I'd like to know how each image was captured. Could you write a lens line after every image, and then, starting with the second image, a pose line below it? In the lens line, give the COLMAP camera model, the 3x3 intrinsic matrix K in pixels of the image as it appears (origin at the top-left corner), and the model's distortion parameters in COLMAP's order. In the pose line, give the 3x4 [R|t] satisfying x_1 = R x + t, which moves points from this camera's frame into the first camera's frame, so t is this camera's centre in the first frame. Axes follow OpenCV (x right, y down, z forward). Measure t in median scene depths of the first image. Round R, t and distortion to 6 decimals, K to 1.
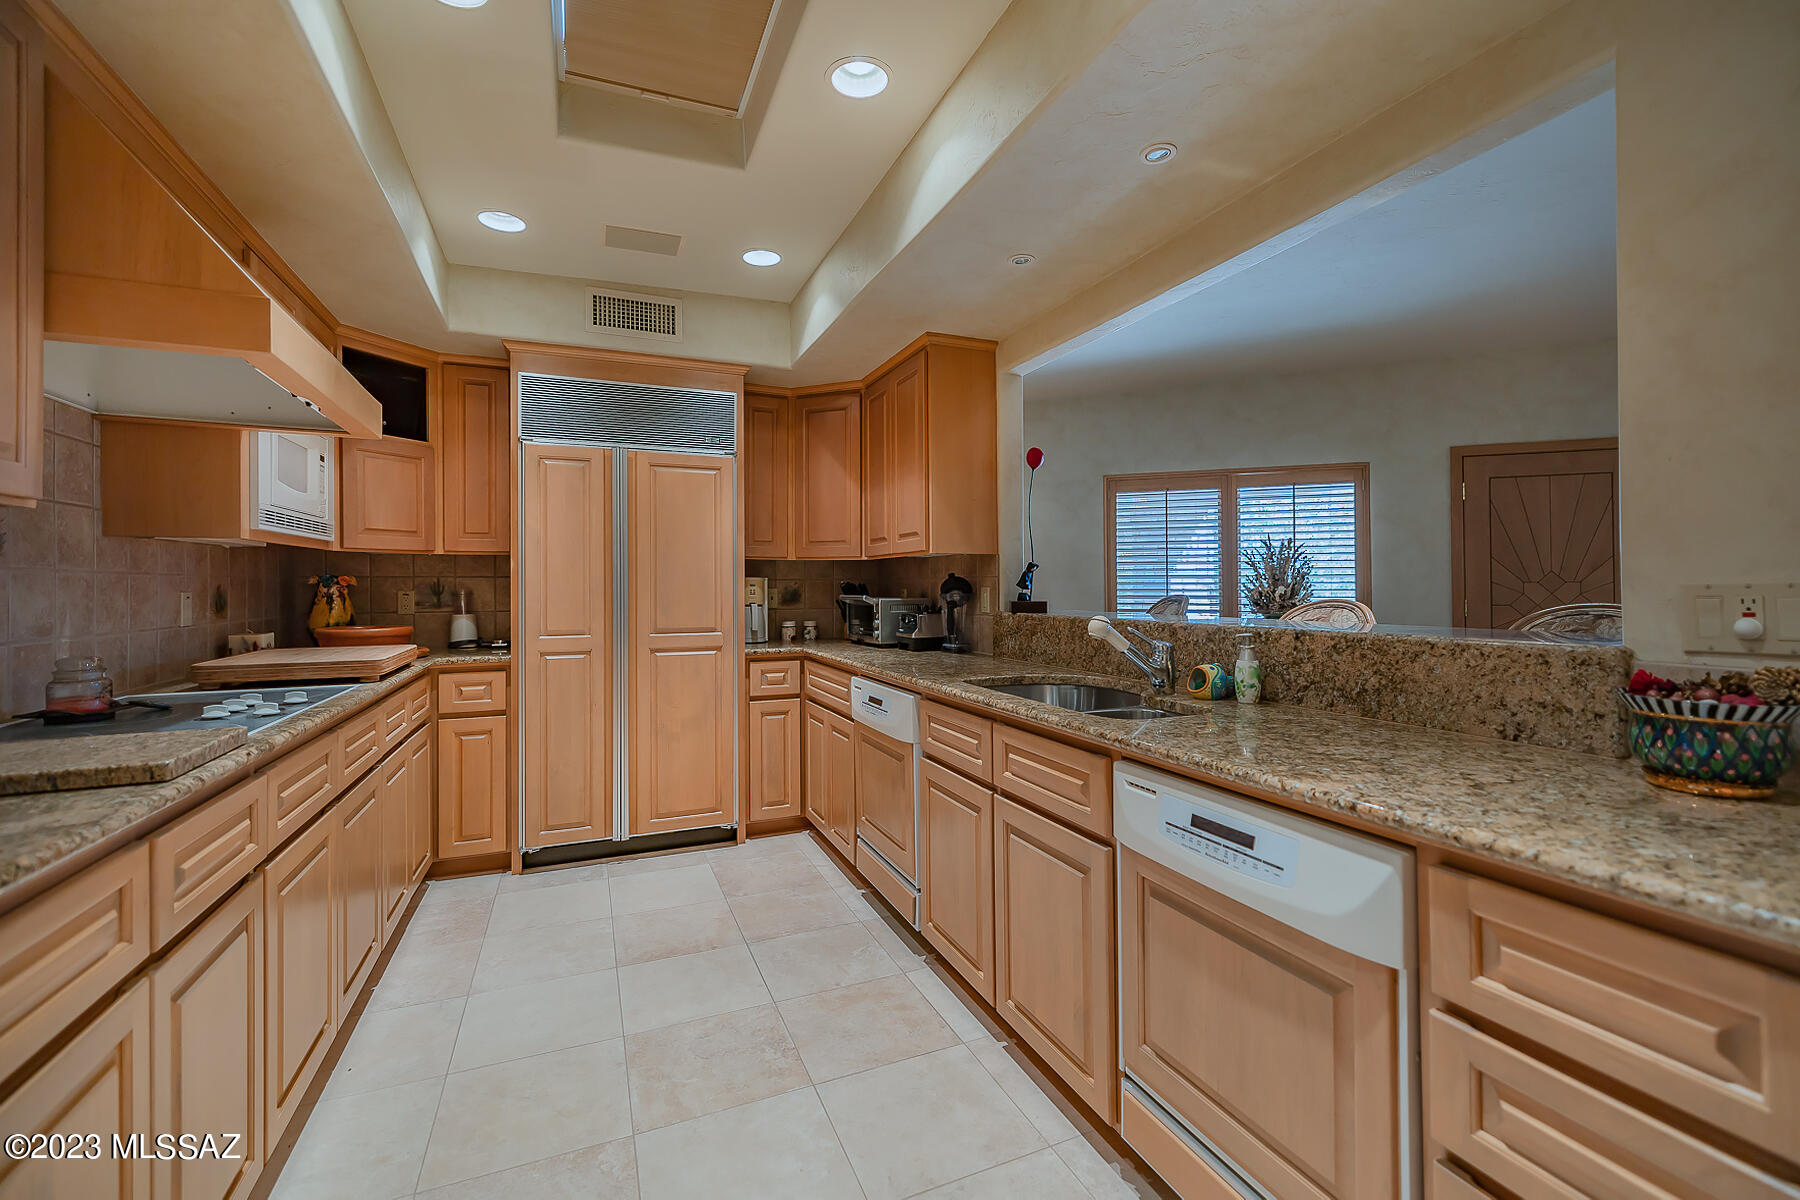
lens RADIAL K [[780.7, 0, 931.7], [0, 780.7, 579.6], [0, 0, 1]] dist [0.001656, -0.003122]
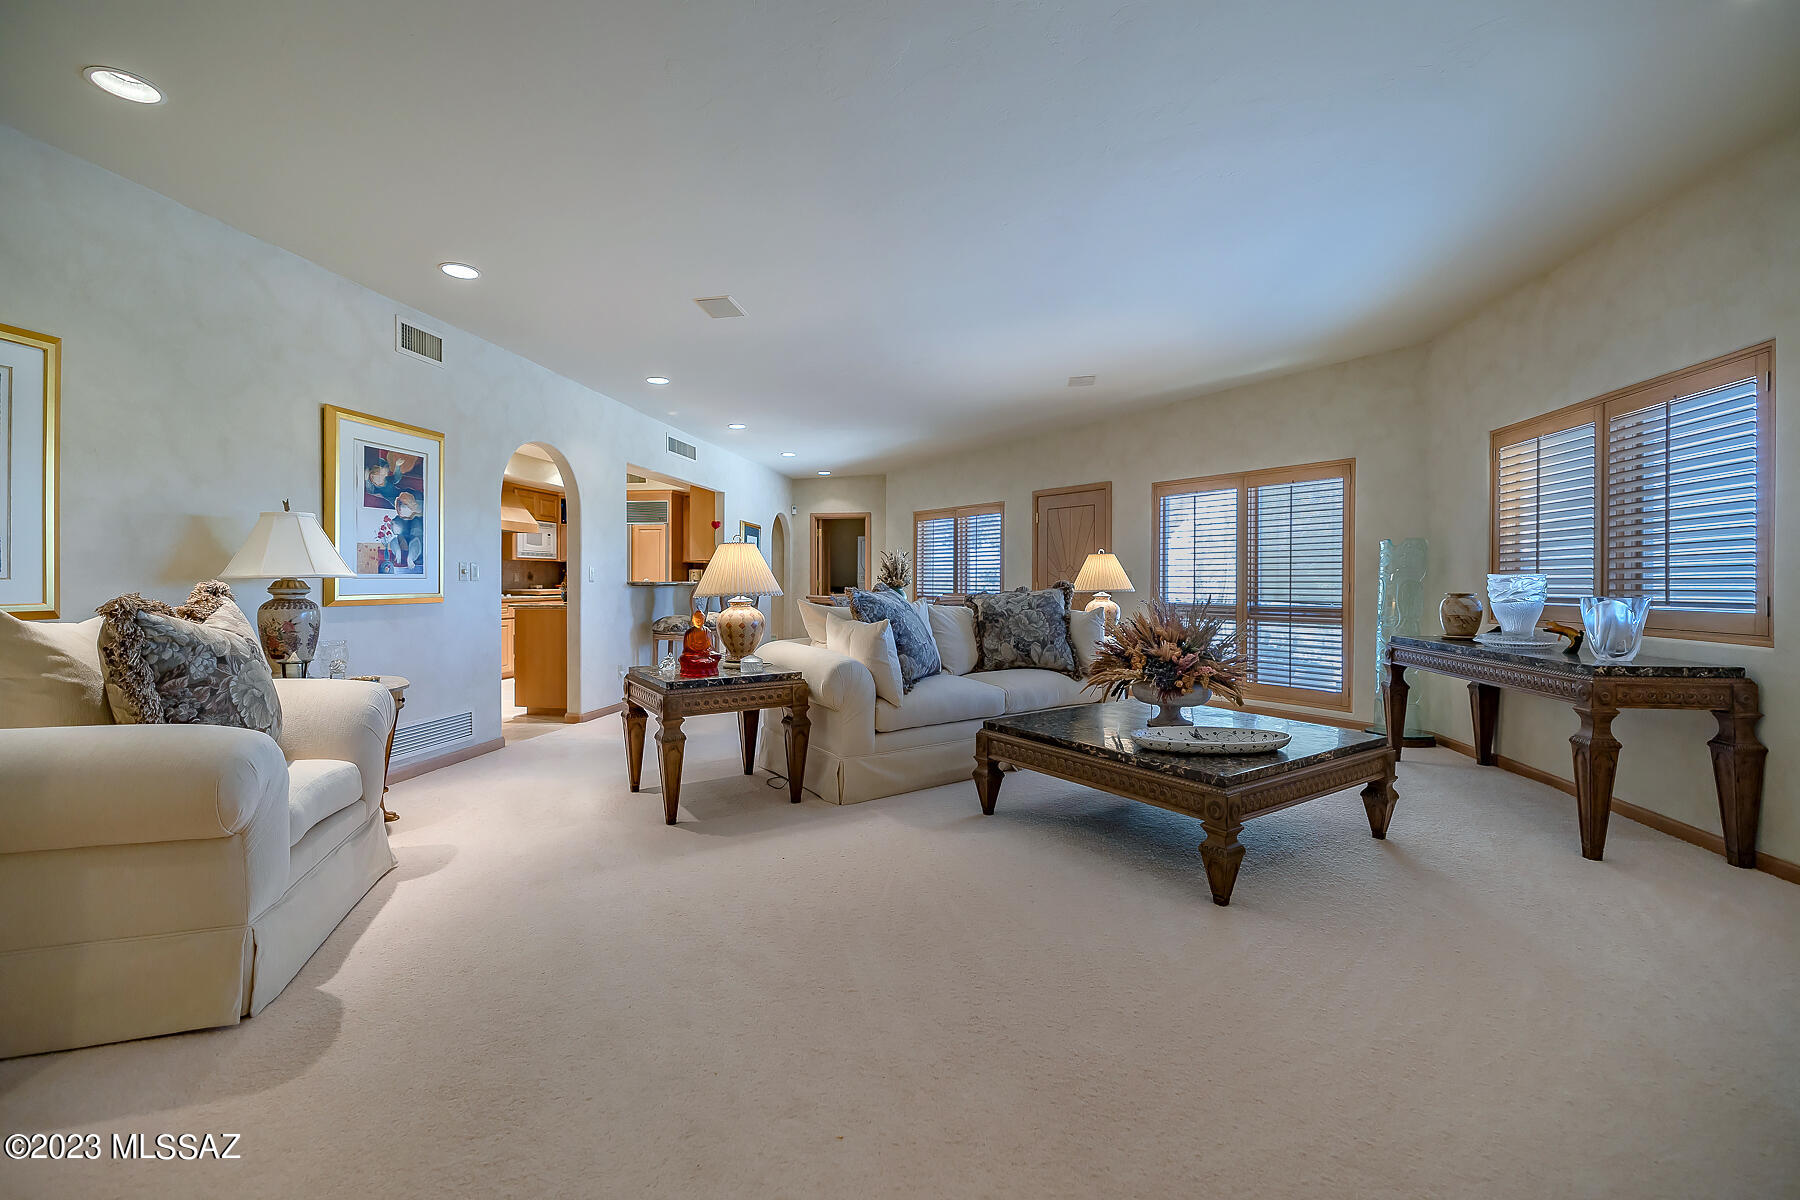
lens RADIAL K [[780.7, 0, 883.4], [0, 780.7, 587.6], [0, 0, 1]] dist [0.001656, -0.003122]
pose [[0.819292, 0.011079, -0.573269, 2.046403], [-0.002025, 0.999863, 0.016430, 0.014448], [0.573373, -0.012300, 0.819202, -0.830559]]
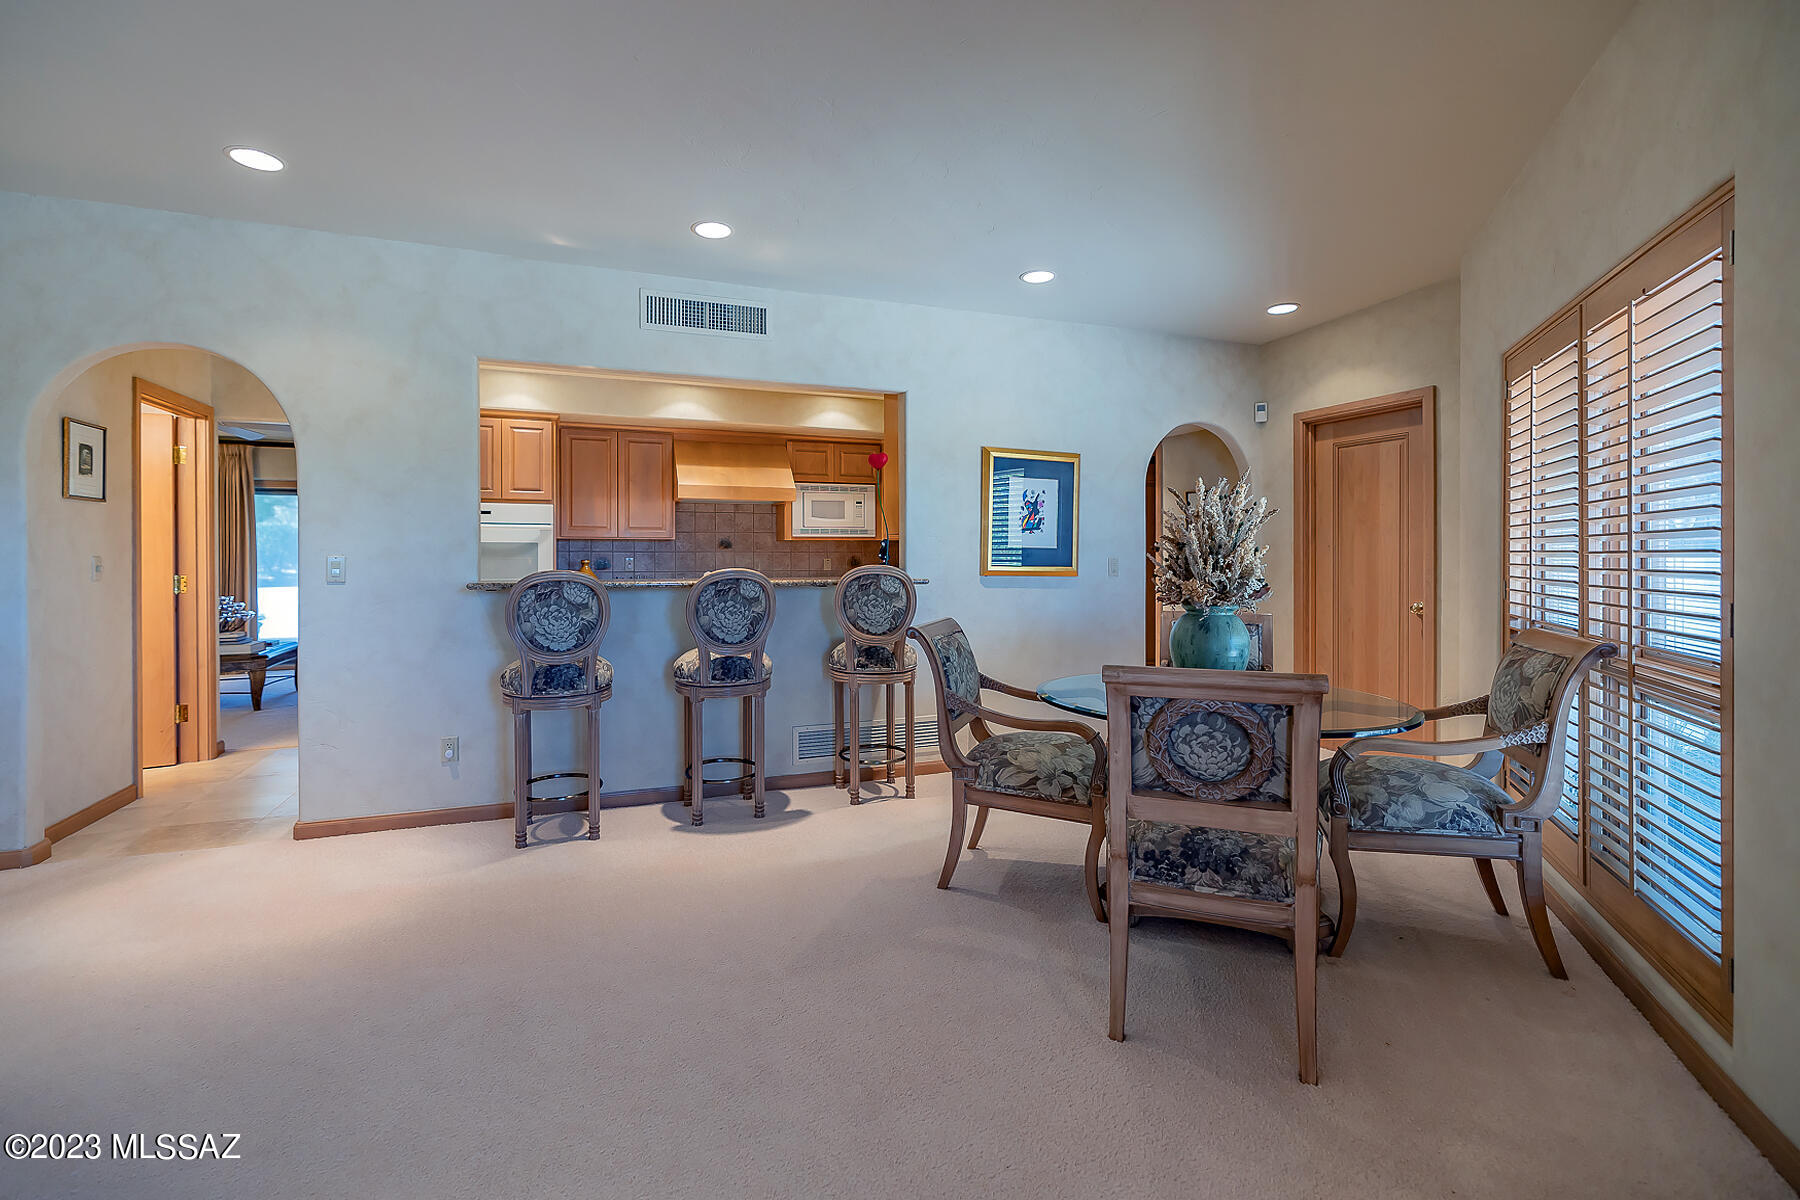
lens RADIAL K [[799.1, 0, 856.5], [0, 799.1, 568.7], [0, 0, 1]] dist [-0.002096, -0.002133]
pose [[-0.097324, 0.019647, -0.995059, 1.434039], [0.010317, 0.999771, 0.018731, 0.001283], [0.995199, -0.008444, -0.097504, 1.055088]]
